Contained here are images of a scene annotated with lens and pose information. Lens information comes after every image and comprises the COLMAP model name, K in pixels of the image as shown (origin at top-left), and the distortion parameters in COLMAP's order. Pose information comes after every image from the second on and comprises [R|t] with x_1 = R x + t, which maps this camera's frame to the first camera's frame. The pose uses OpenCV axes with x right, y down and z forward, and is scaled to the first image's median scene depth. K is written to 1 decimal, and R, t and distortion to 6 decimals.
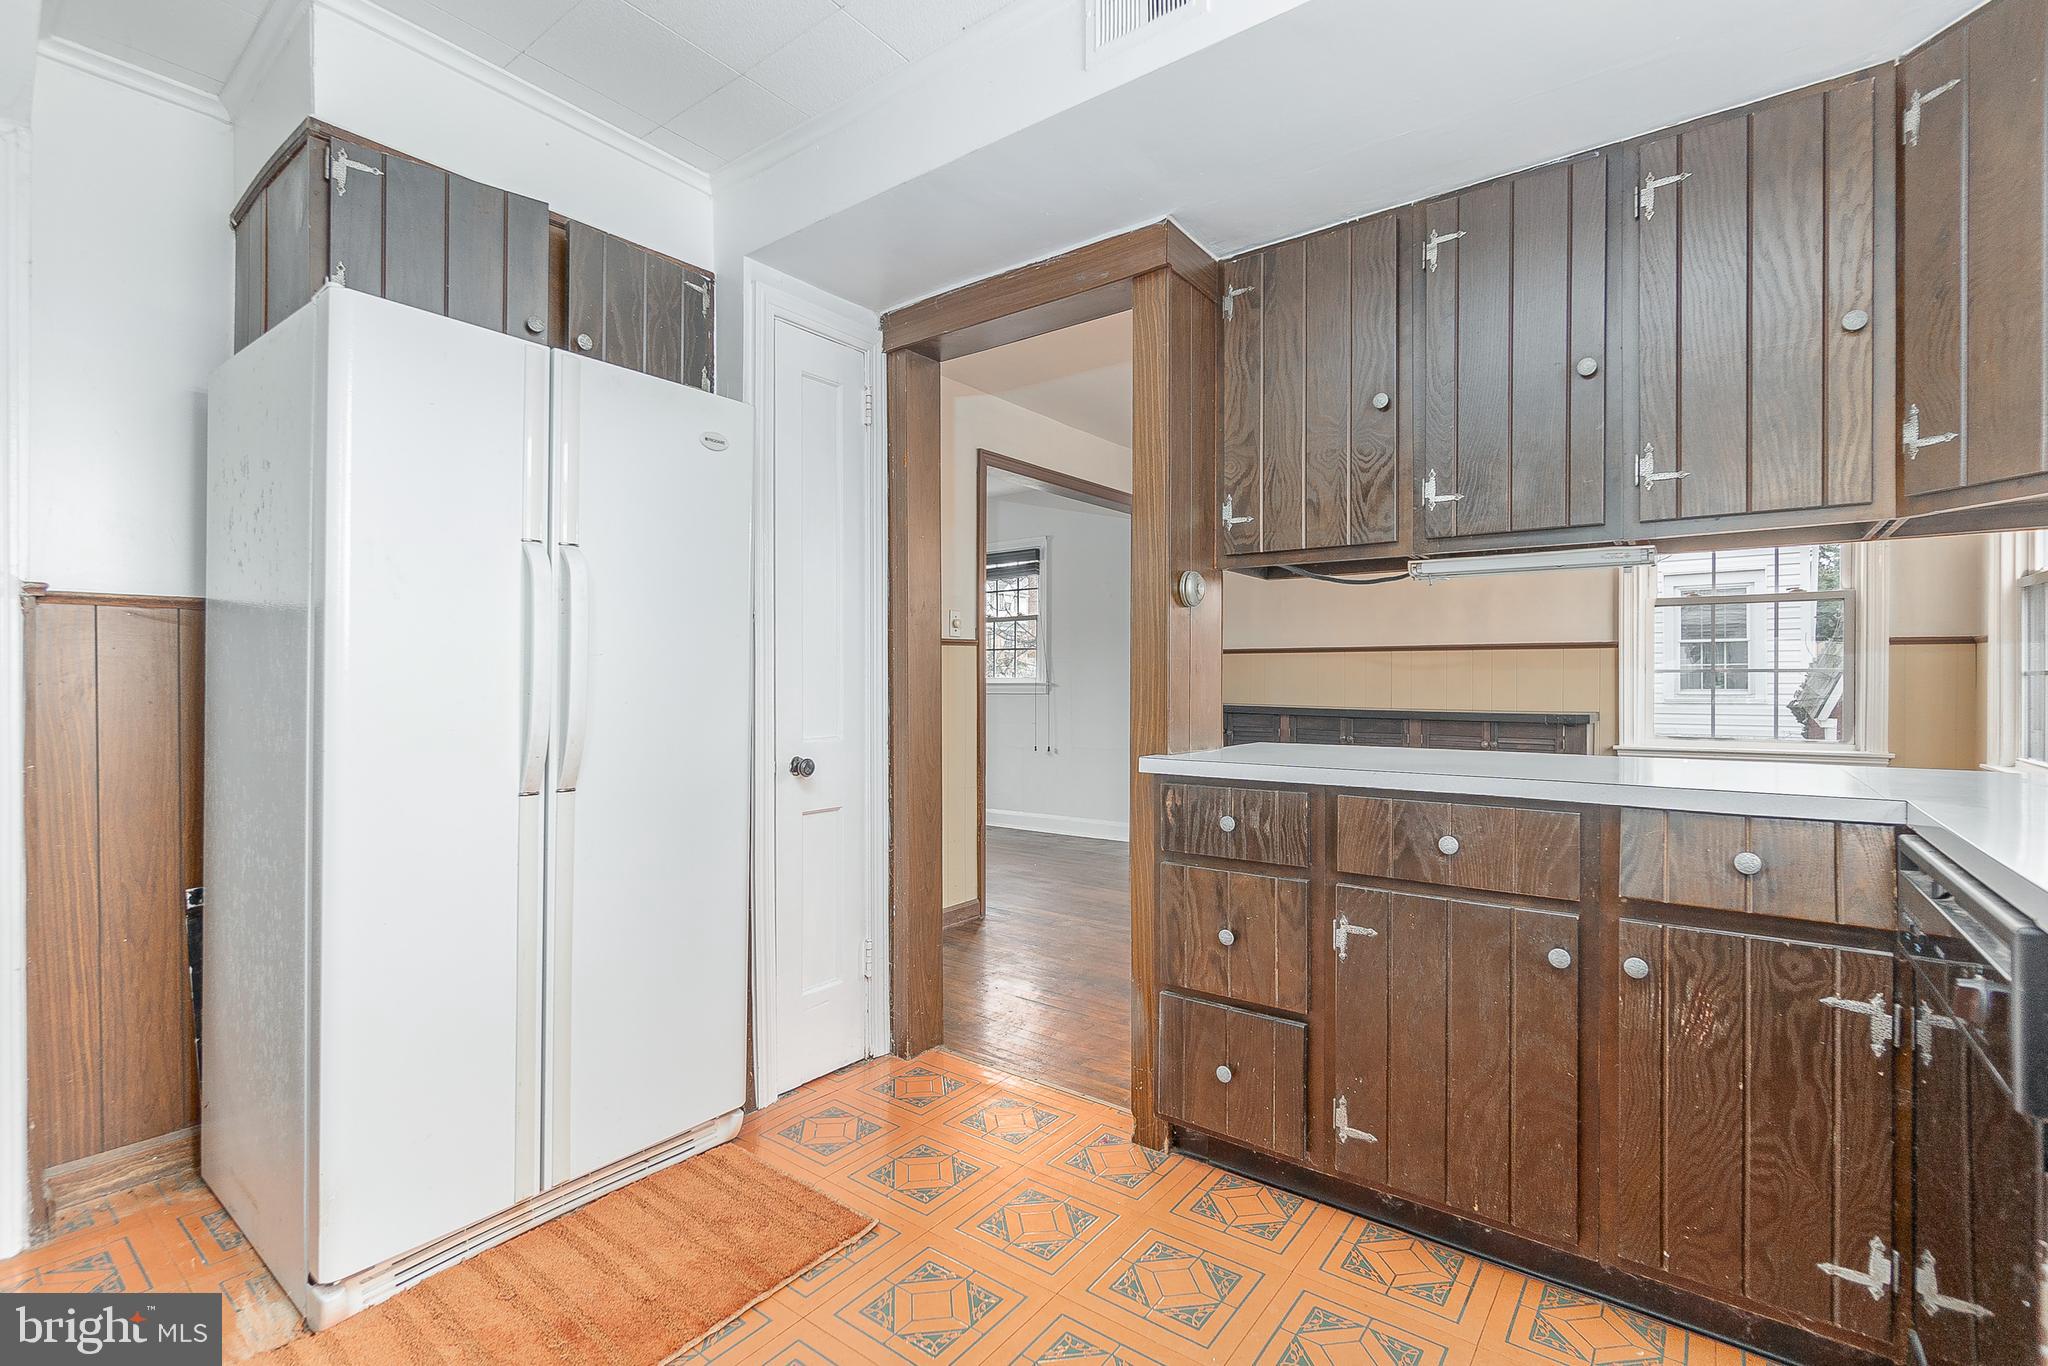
lens RADIAL K [[875.6, 0, 1049.2], [0, 875.6, 682.9], [0, 0, 1]] dist [-0.000798, 0.000188]
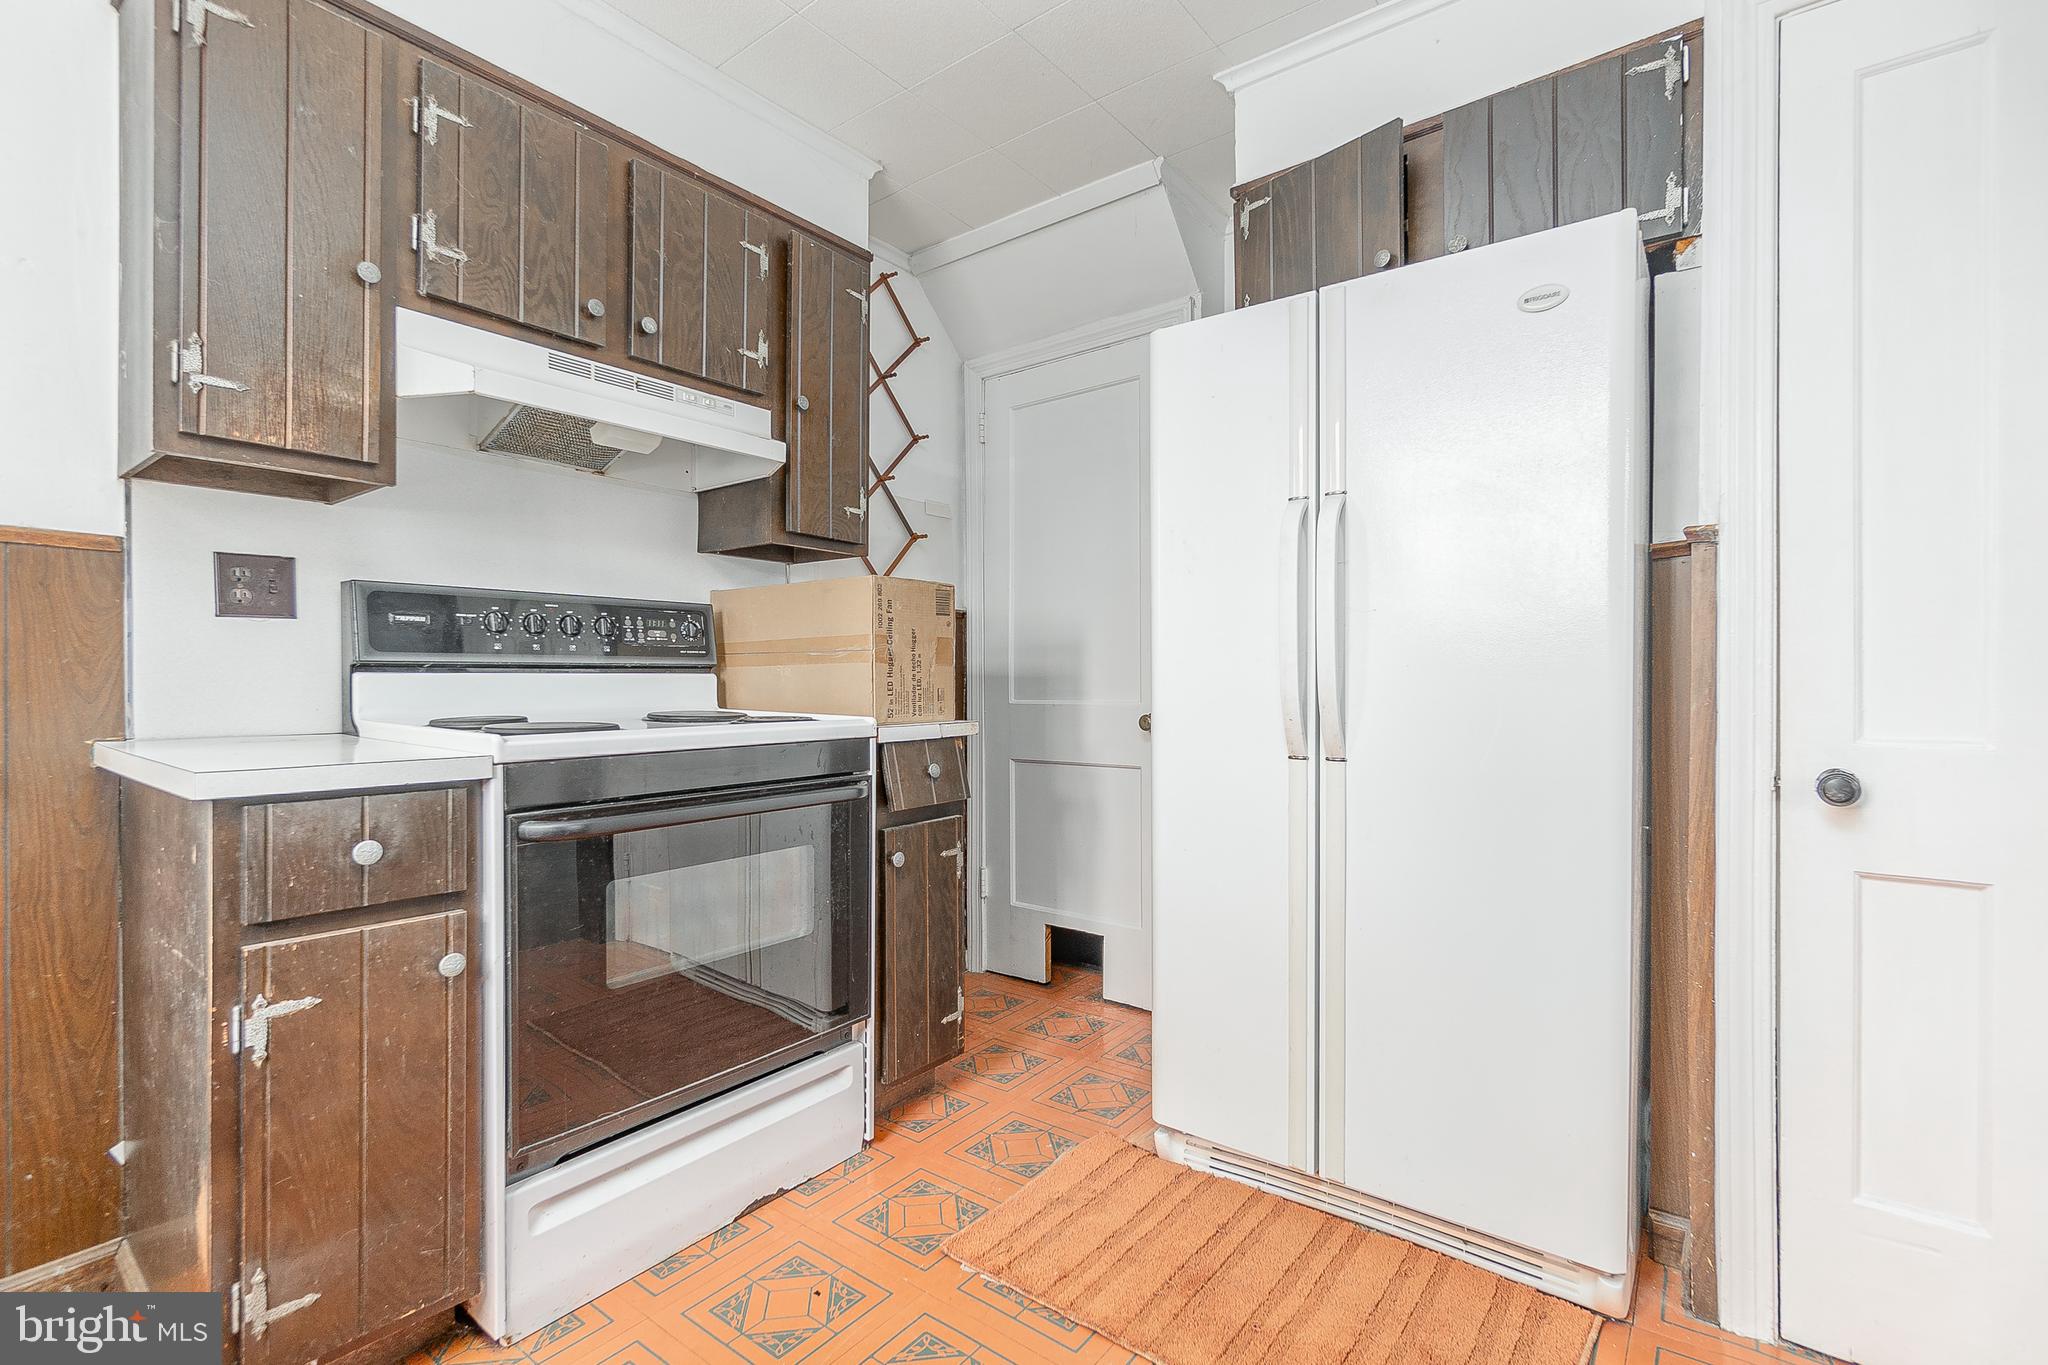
lens RADIAL K [[923.4, 0, 1034.0], [0, 923.4, 686.6], [0, 0, 1]] dist [-0.001441, 0.000040]
pose [[0.001823, 0.007238, -0.999972, 0.429040], [-0.004131, 0.999965, 0.007230, 0.040577], [0.999990, 0.004117, 0.001853, 0.691335]]
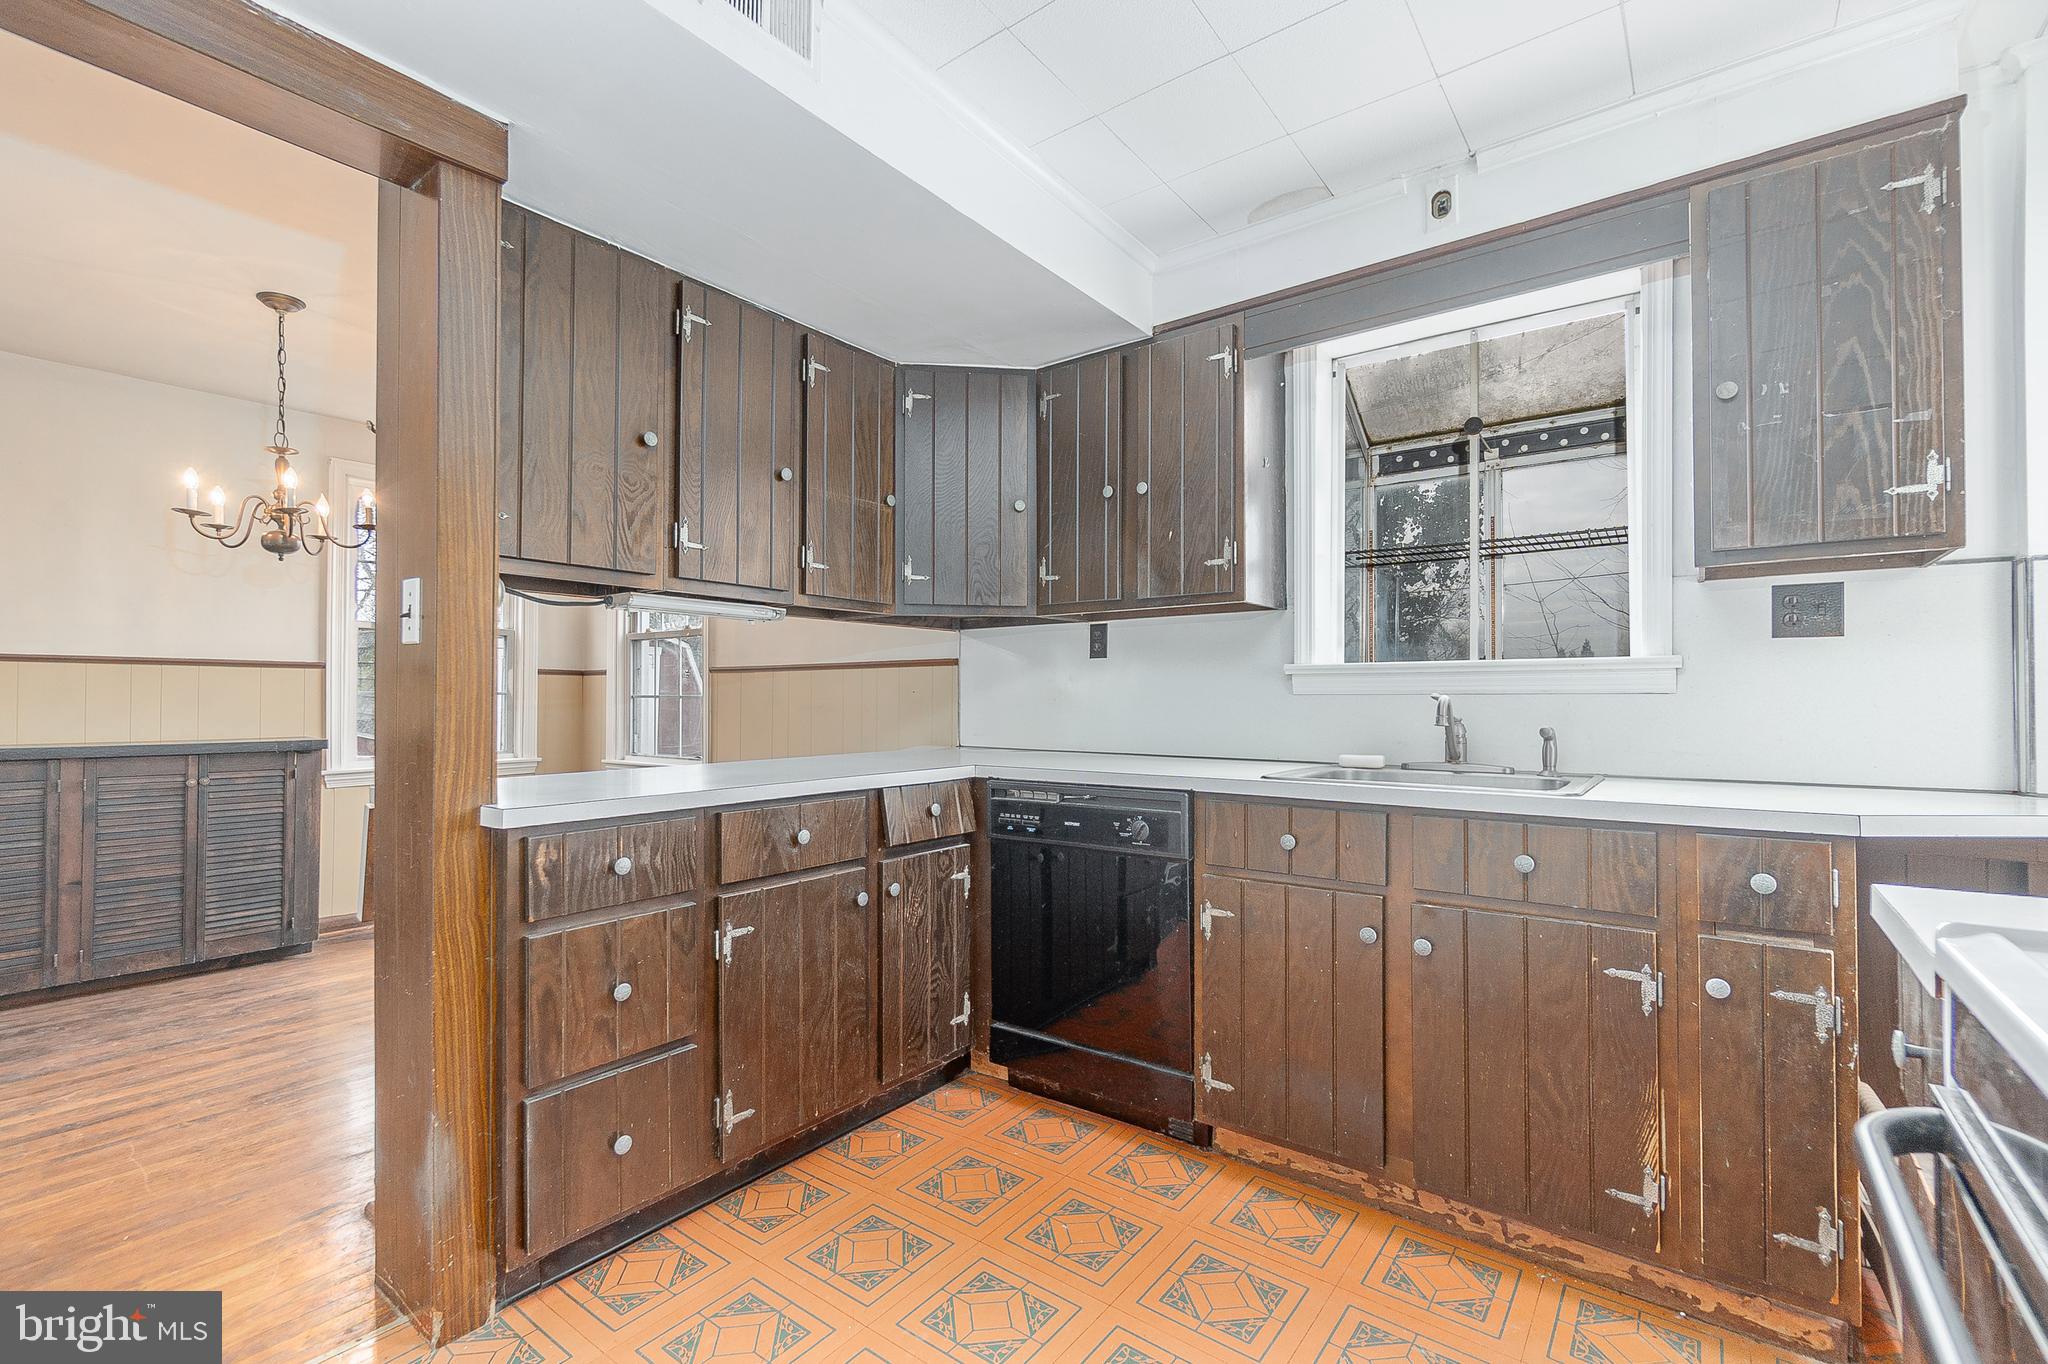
lens RADIAL K [[923.4, 0, 1034.0], [0, 923.4, 686.1], [0, 0, 1]] dist [-0.001441, 0.000040]
pose [[0.010539, 0.013372, 0.999855, -0.816285], [0.005514, 0.999895, -0.013431, -0.011463], [-0.999929, 0.005655, 0.010465, 0.611599]]
